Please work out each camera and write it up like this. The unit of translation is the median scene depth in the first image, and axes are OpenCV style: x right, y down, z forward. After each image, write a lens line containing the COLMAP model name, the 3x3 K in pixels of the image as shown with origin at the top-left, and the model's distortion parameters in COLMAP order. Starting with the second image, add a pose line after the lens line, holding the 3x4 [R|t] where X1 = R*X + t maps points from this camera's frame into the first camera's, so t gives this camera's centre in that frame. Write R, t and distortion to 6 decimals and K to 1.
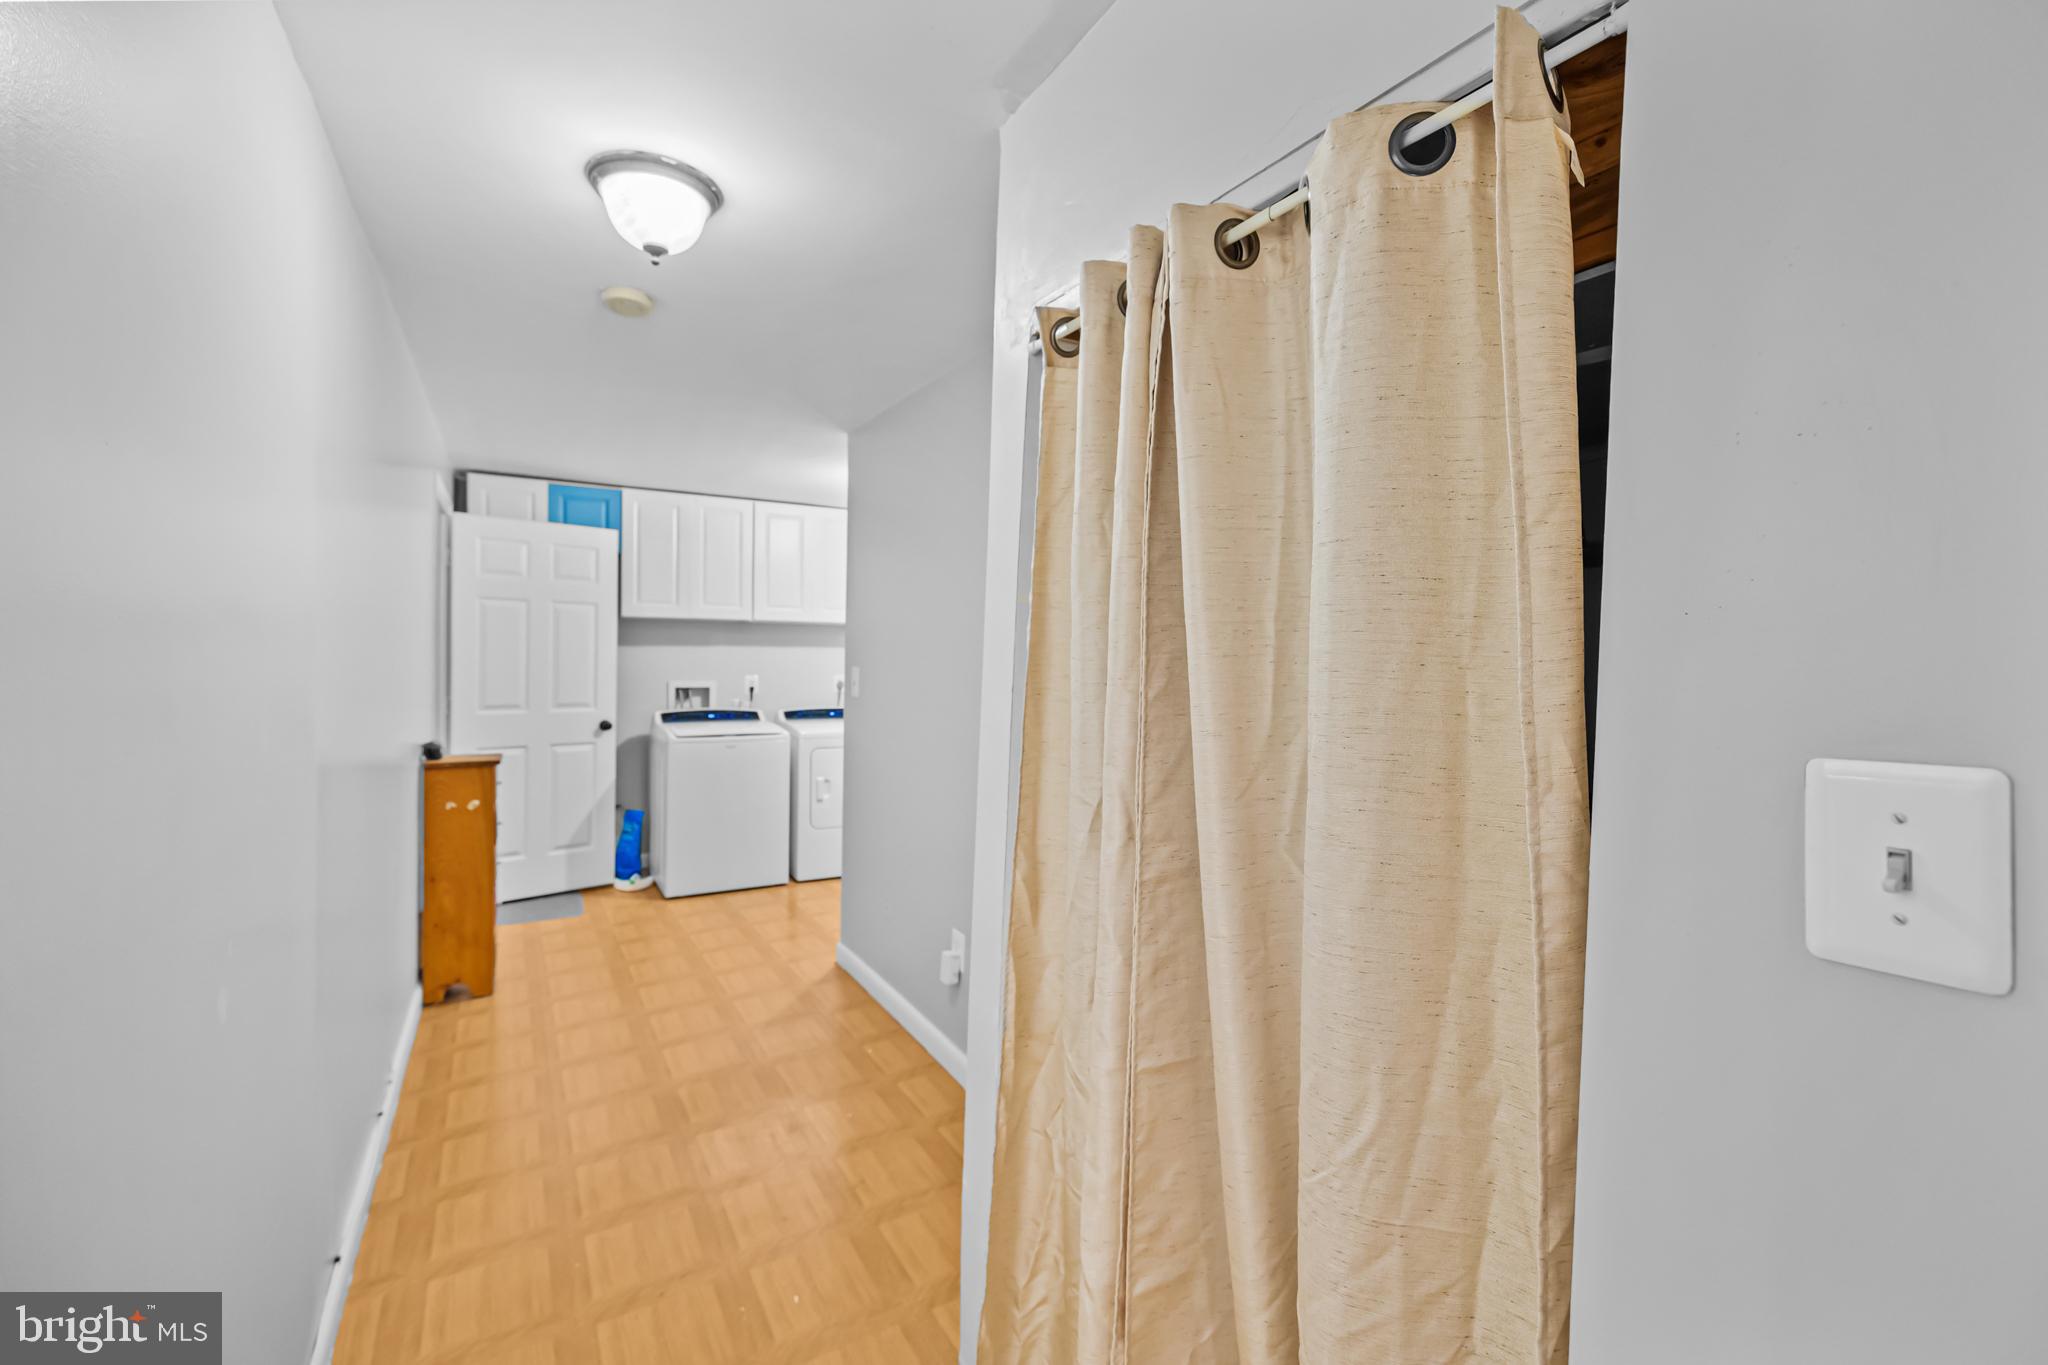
lens RADIAL K [[884.0, 0, 1024.9], [0, 884.0, 674.9], [0, 0, 1]] dist [-0.014067, 0.000467]
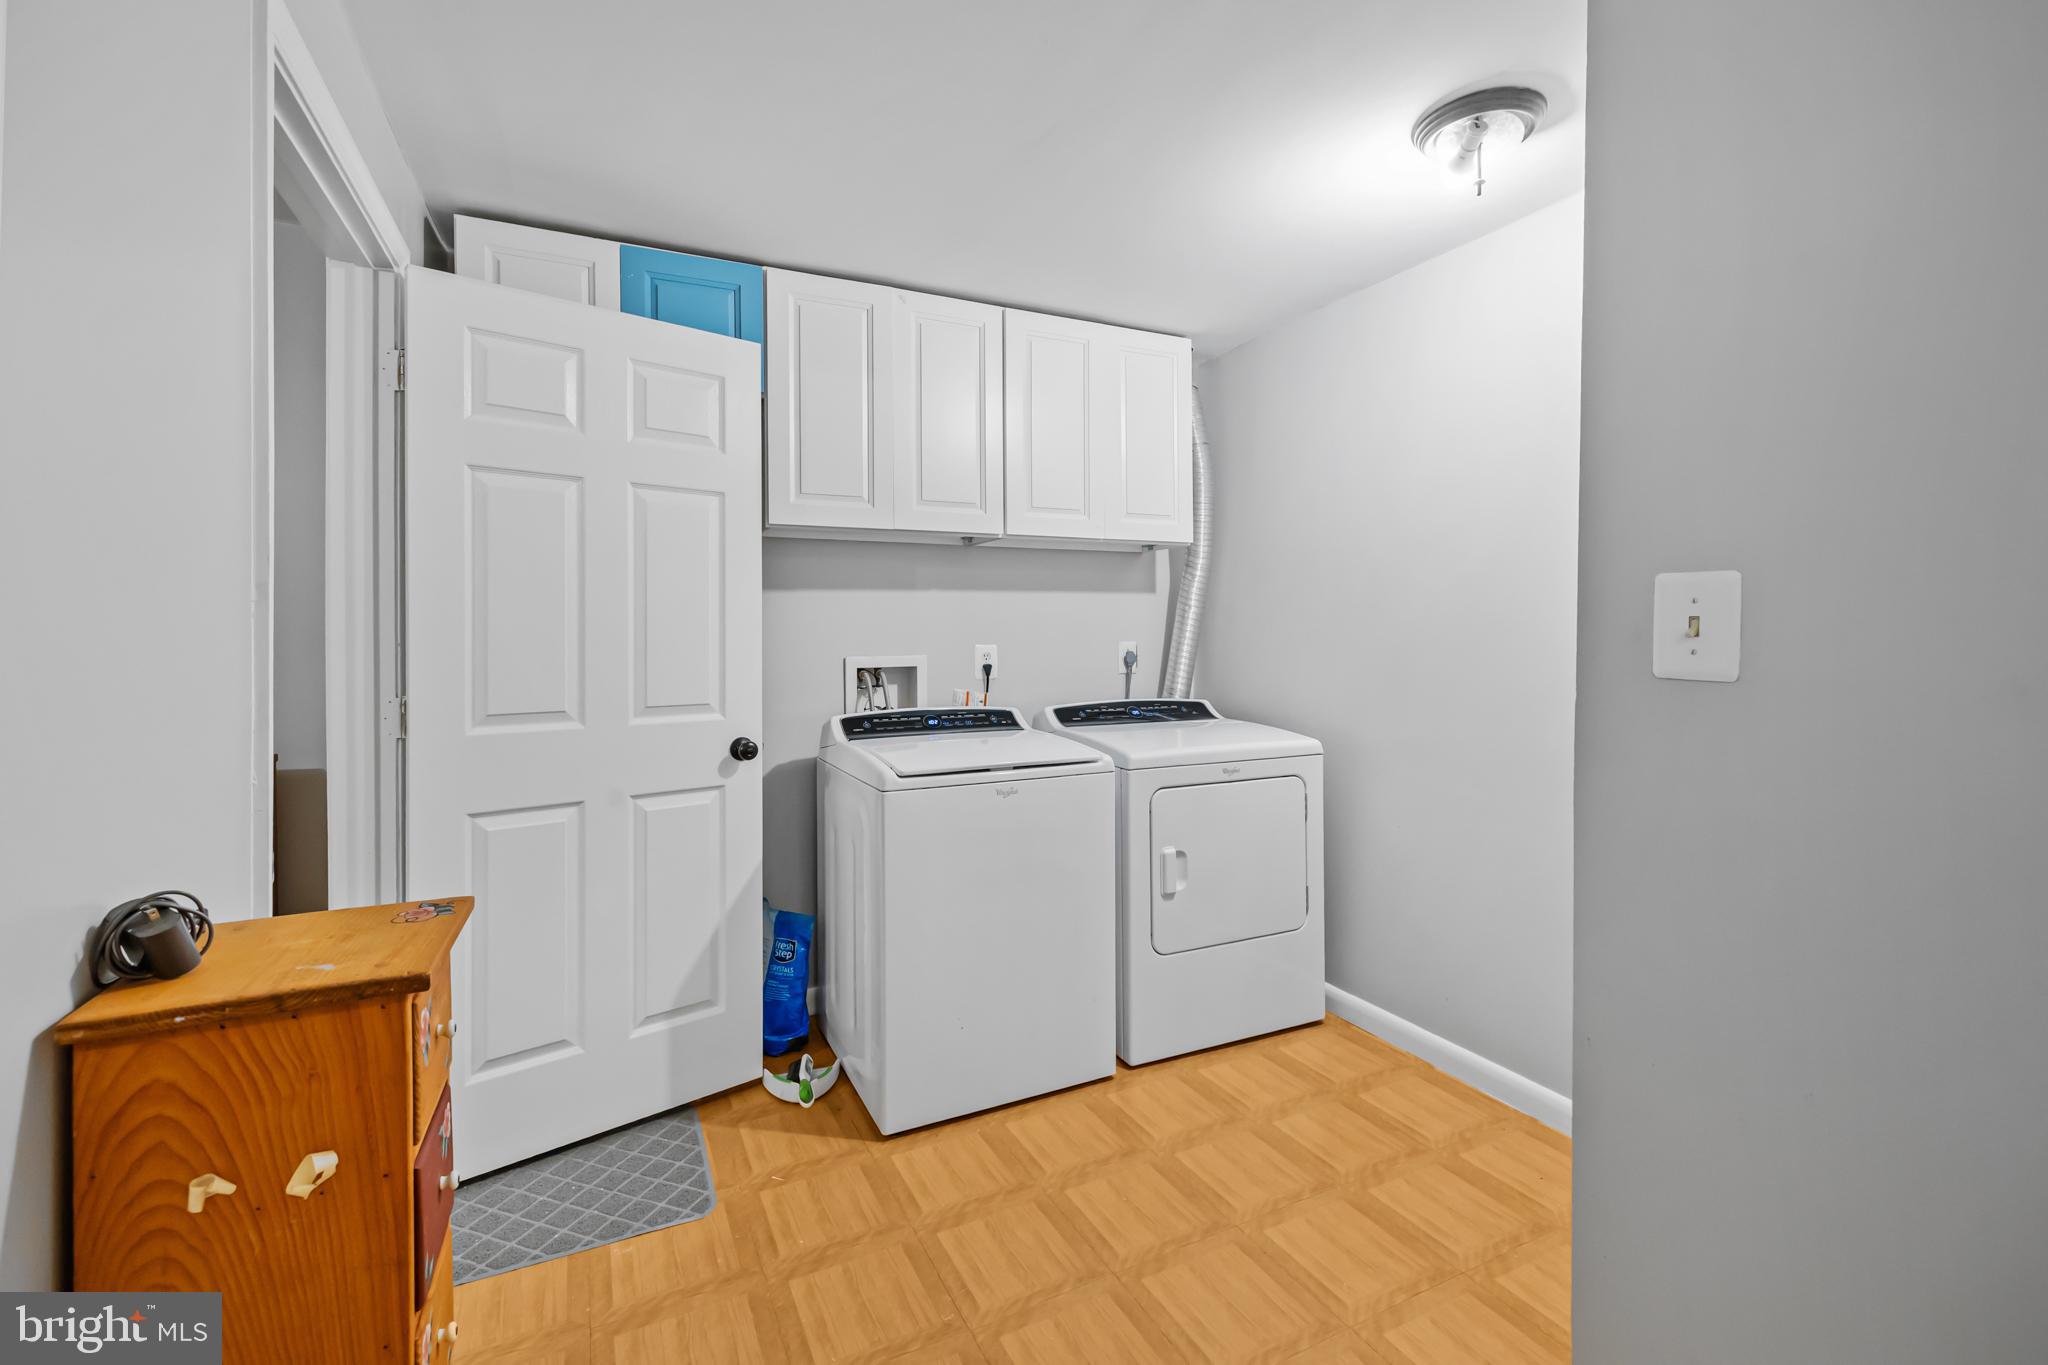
lens RADIAL K [[884.0, 0, 1014.9], [0, 884.0, 645.4], [0, 0, 1]] dist [-0.014067, 0.000467]
pose [[0.996006, -0.017881, -0.087472, -0.278110], [0.017141, 0.999811, -0.009205, 0.008121], [0.087620, 0.007669, 0.996124, 0.521749]]
